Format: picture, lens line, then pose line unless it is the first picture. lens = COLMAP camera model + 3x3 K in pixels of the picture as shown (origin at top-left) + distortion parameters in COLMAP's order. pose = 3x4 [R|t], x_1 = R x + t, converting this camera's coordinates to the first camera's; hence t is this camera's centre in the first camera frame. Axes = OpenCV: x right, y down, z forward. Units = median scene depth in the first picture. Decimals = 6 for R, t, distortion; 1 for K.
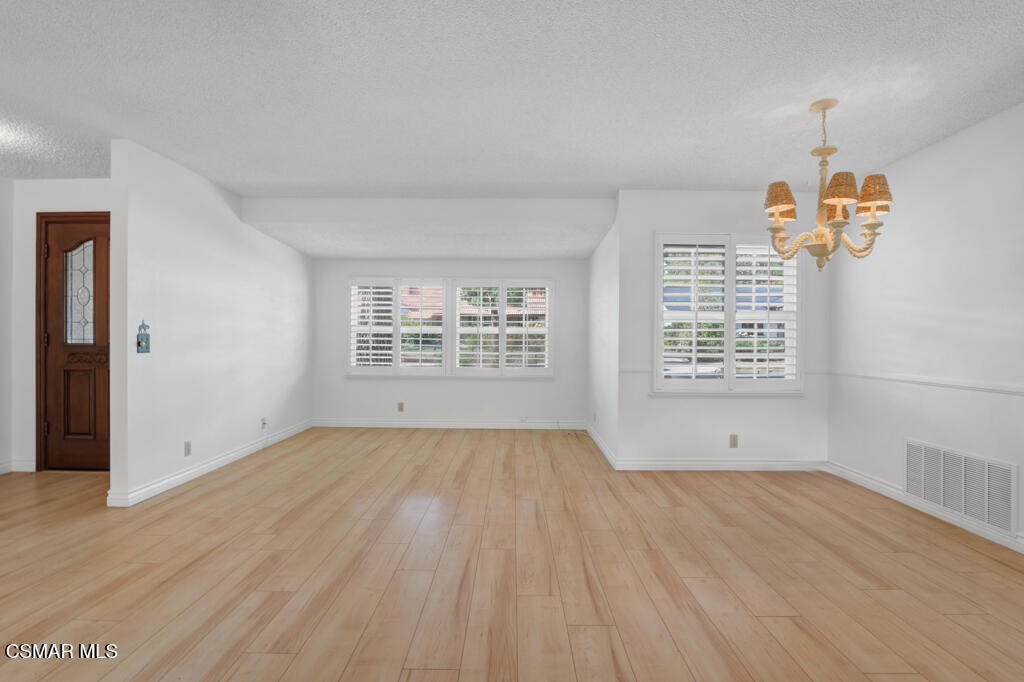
lens RADIAL K [[508.7, 0, 509.7], [0, 508.7, 338.2], [0, 0, 1]] dist [-0.025164, 0.003842]
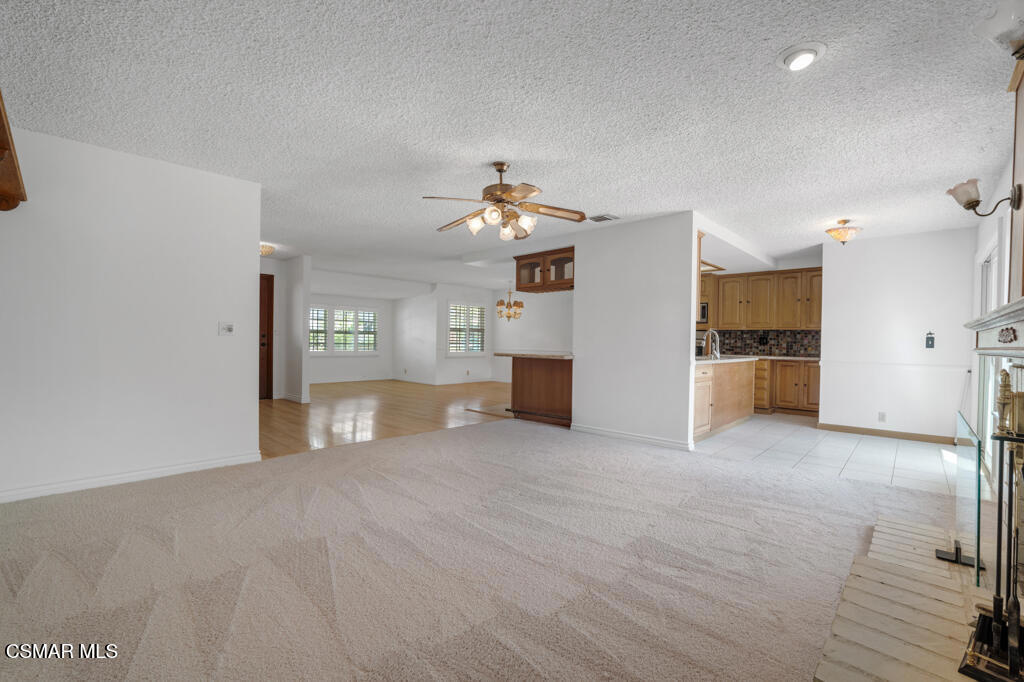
lens RADIAL K [[439.4, 0, 504.3], [0, 439.4, 344.9], [0, 0, 1]] dist [-0.028952, 0.005021]
pose [[0.687939, -0.000424, 0.725769, -1.499289], [-0.013262, 0.999826, 0.013154, 0.005214], [-0.725648, -0.018674, 0.687813, -1.084320]]
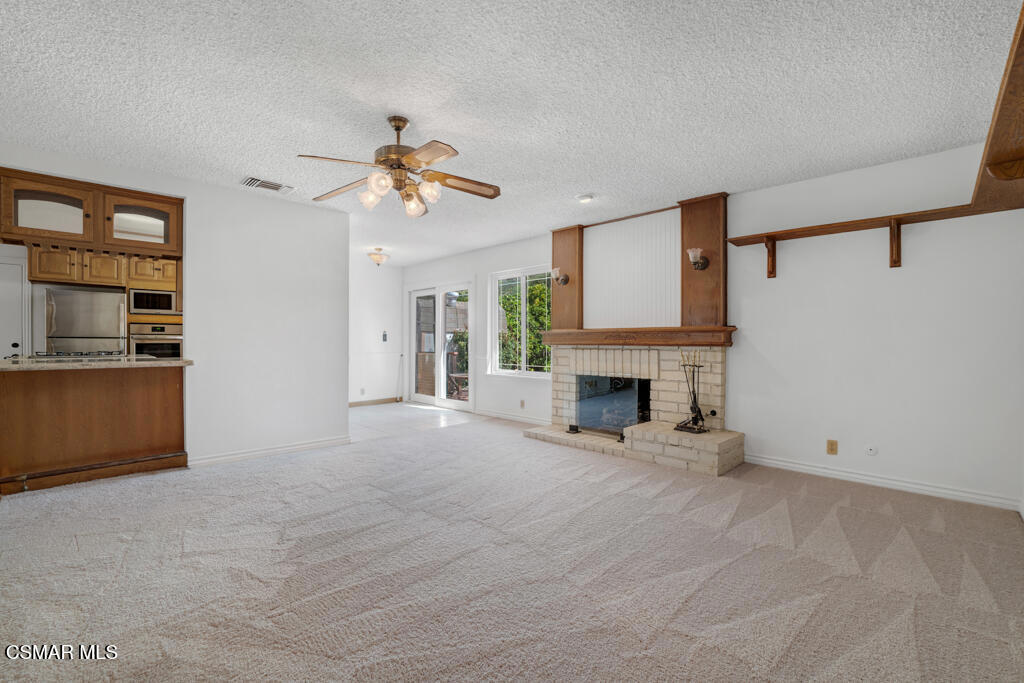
lens RADIAL K [[439.4, 0, 507.7], [0, 439.4, 346.5], [0, 0, 1]] dist [-0.028952, 0.005021]
pose [[-0.712305, -0.014476, 0.701720, -1.489327], [-0.009541, 0.999895, 0.010942, 0.009181], [-0.701805, 0.001099, -0.712368, -0.058347]]
